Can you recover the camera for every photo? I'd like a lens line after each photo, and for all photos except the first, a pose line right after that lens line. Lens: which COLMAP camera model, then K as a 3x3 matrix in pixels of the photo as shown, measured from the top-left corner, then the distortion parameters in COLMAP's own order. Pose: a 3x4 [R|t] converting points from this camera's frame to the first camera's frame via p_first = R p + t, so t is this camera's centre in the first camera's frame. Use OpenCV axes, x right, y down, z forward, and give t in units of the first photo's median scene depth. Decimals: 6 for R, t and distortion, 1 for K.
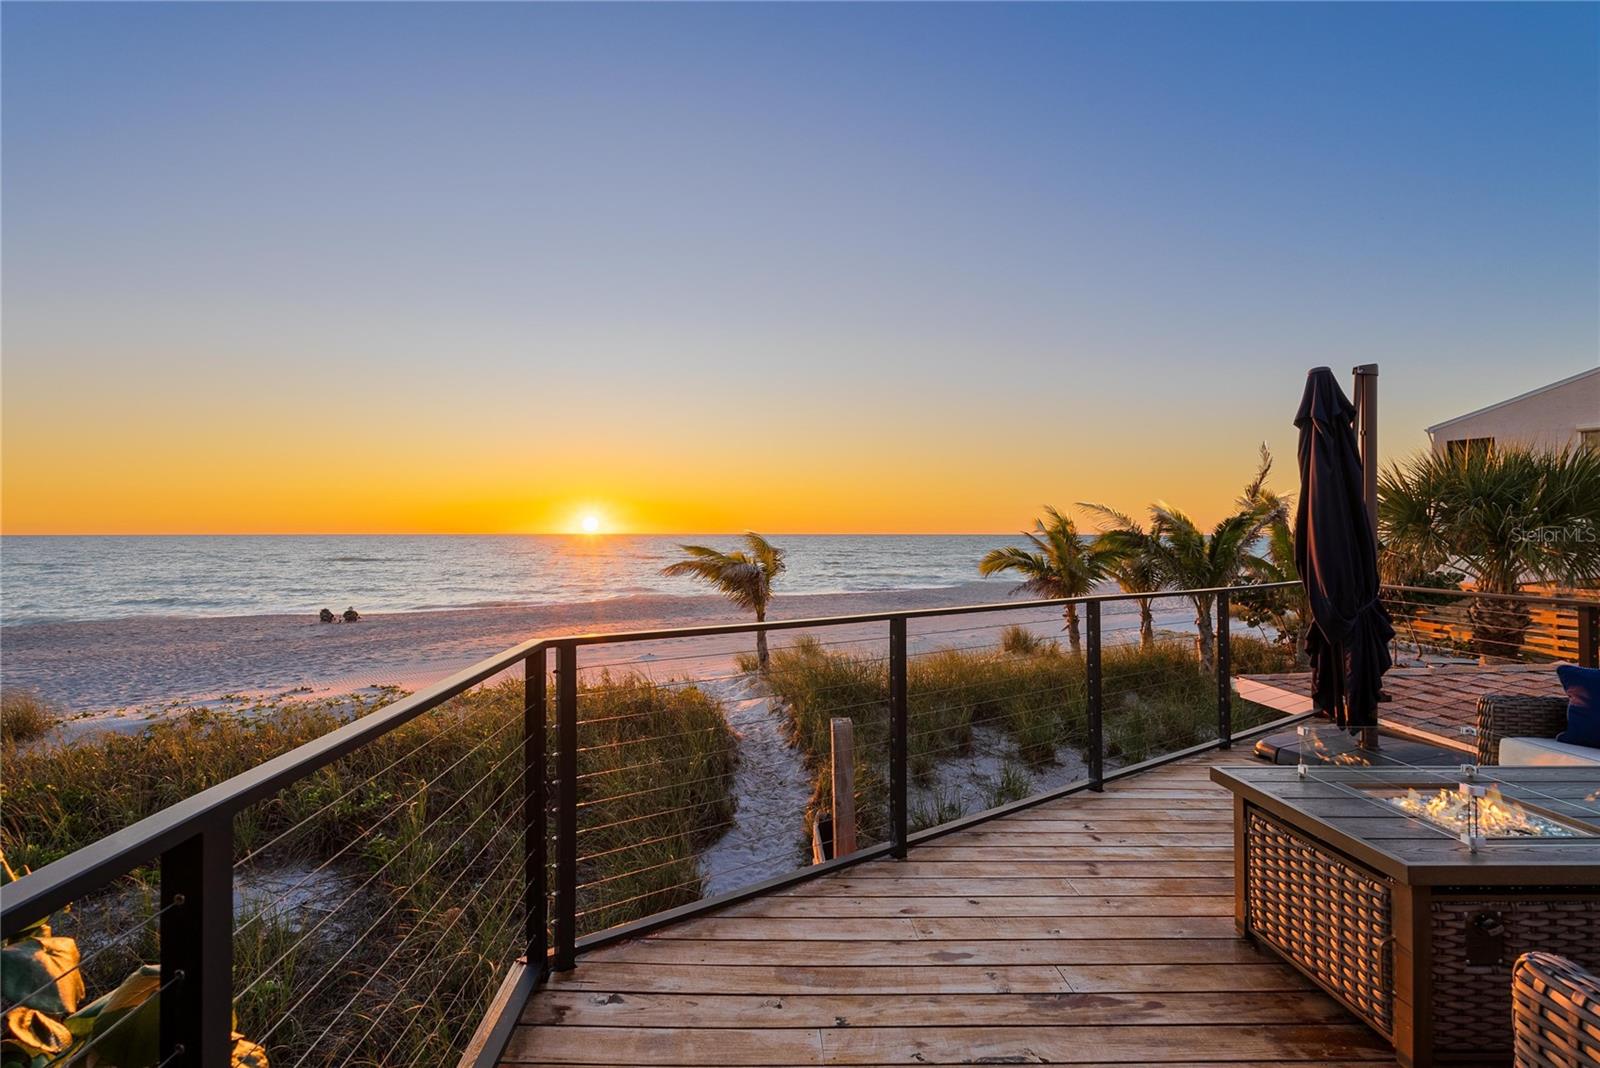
lens RADIAL K [[732.6, 0, 750.6], [0, 732.6, 518.9], [0, 0, 1]] dist [-0.005036, -0.000415]
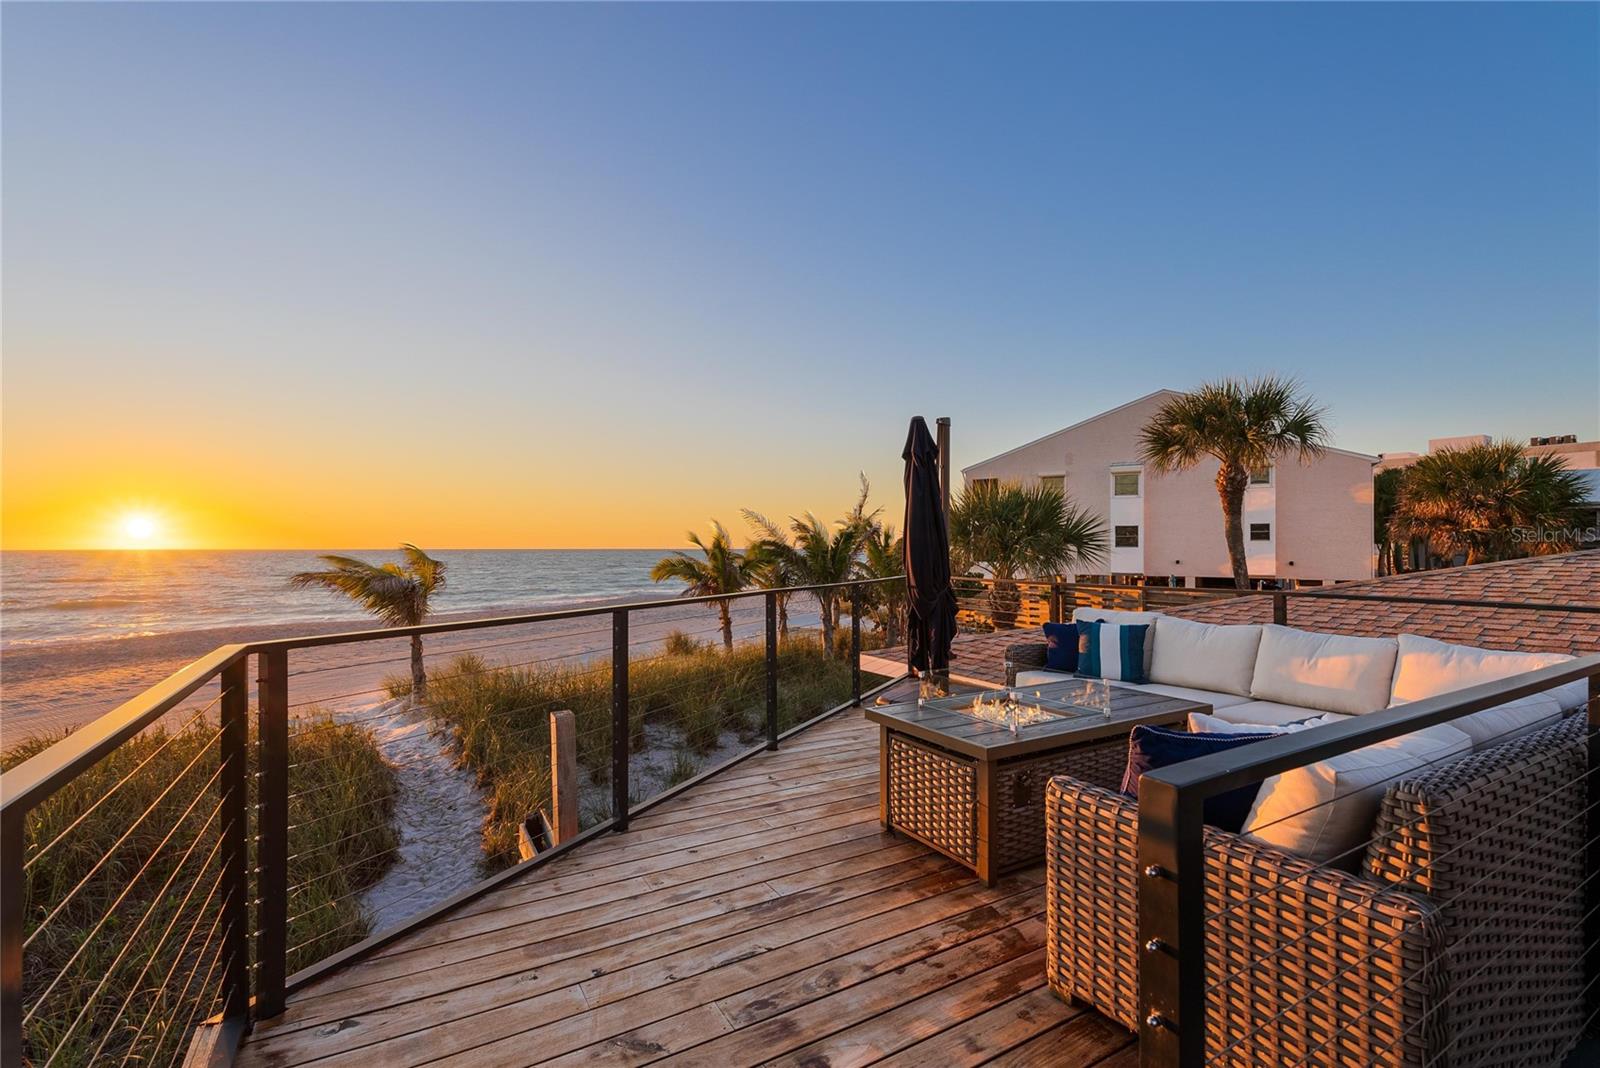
lens RADIAL K [[715.5, 0, 800.0], [0, 715.5, 534.0], [0, 0, 1]] dist [-0.011856, 0.000180]
pose [[0.862551, 0.008761, 0.505895, -0.105715], [-0.008741, 0.999959, -0.002413, 0.022022], [-0.505895, -0.002341, 0.862592, -0.045851]]
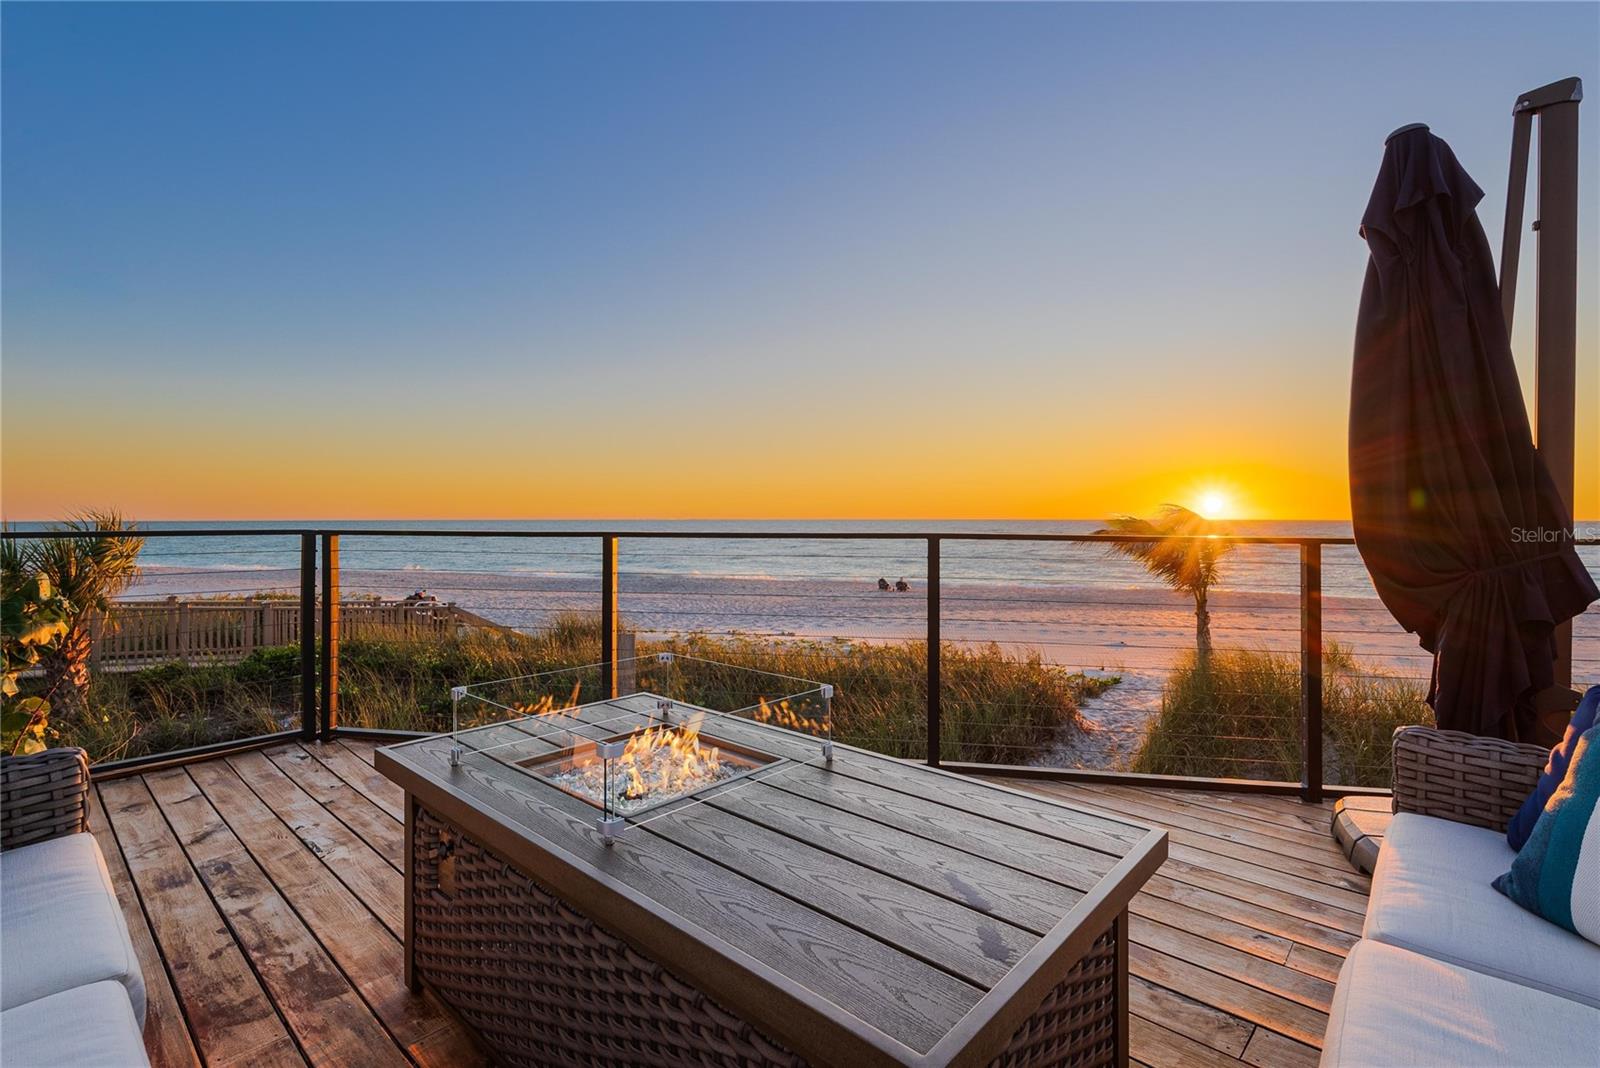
lens RADIAL K [[732.6, 0, 750.6], [0, 732.6, 518.9], [0, 0, 1]] dist [-0.005036, -0.000415]
pose [[0.728238, 0.006667, -0.685292, 1.089615], [0.010072, 0.999741, 0.020429, 0.089134], [0.685251, -0.021779, 0.727982, 0.369728]]
